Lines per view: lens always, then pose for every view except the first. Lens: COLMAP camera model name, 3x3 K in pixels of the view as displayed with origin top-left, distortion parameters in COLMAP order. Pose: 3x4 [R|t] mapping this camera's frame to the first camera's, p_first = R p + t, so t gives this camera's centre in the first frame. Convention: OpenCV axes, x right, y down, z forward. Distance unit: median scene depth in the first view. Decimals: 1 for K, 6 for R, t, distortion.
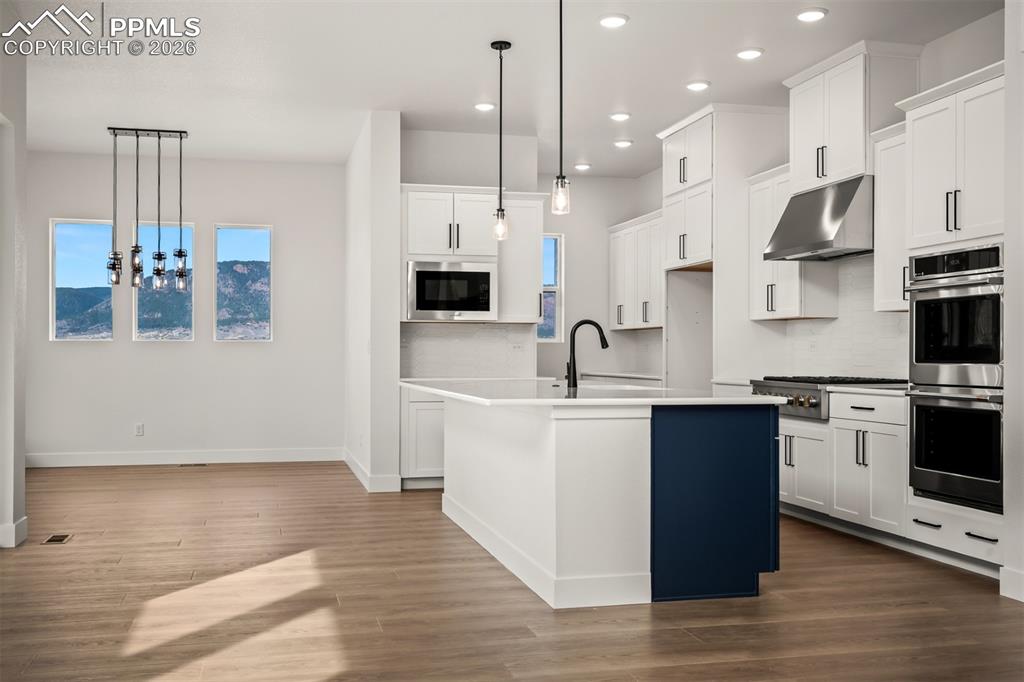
lens RADIAL K [[1033.6, 0, 512.0], [0, 1033.6, 341.0], [0, 0, 1]] dist [0.006848, 0.008888]
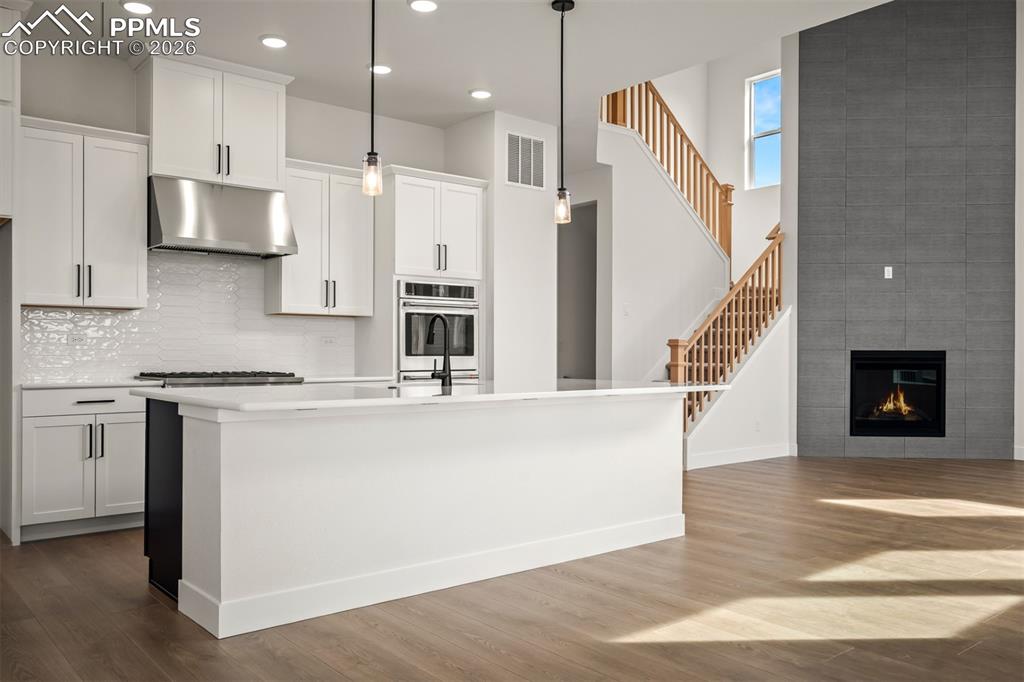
lens RADIAL K [[820.2, 0, 513.8], [0, 820.2, 356.1], [0, 0, 1]] dist [0.002379, 0.003113]
pose [[-0.435232, -0.005024, 0.900304, -0.540635], [-0.015372, 0.999880, -0.001852, 0.016138], [-0.900187, -0.014646, -0.435258, 1.073056]]
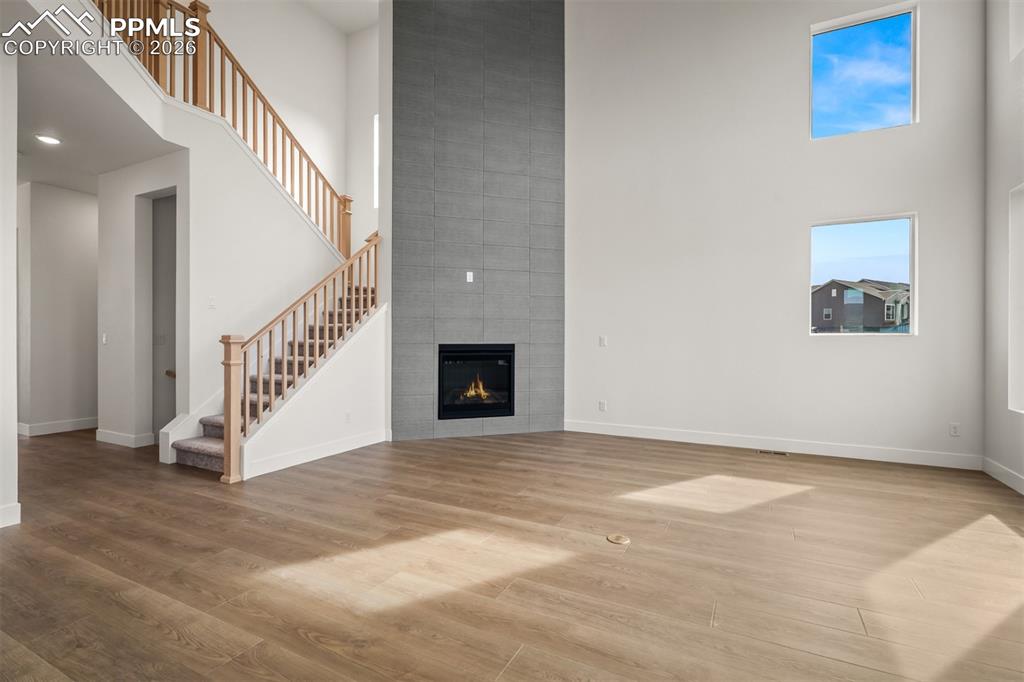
lens RADIAL K [[483.5, 0, 507.8], [0, 483.5, 339.7], [0, 0, 1]] dist [-0.000618, -0.000188]
pose [[-0.753513, -0.006138, 0.657404, -0.281875], [-0.012350, 0.999912, -0.004820, -0.007401], [-0.657317, -0.011751, -0.753523, 0.625944]]
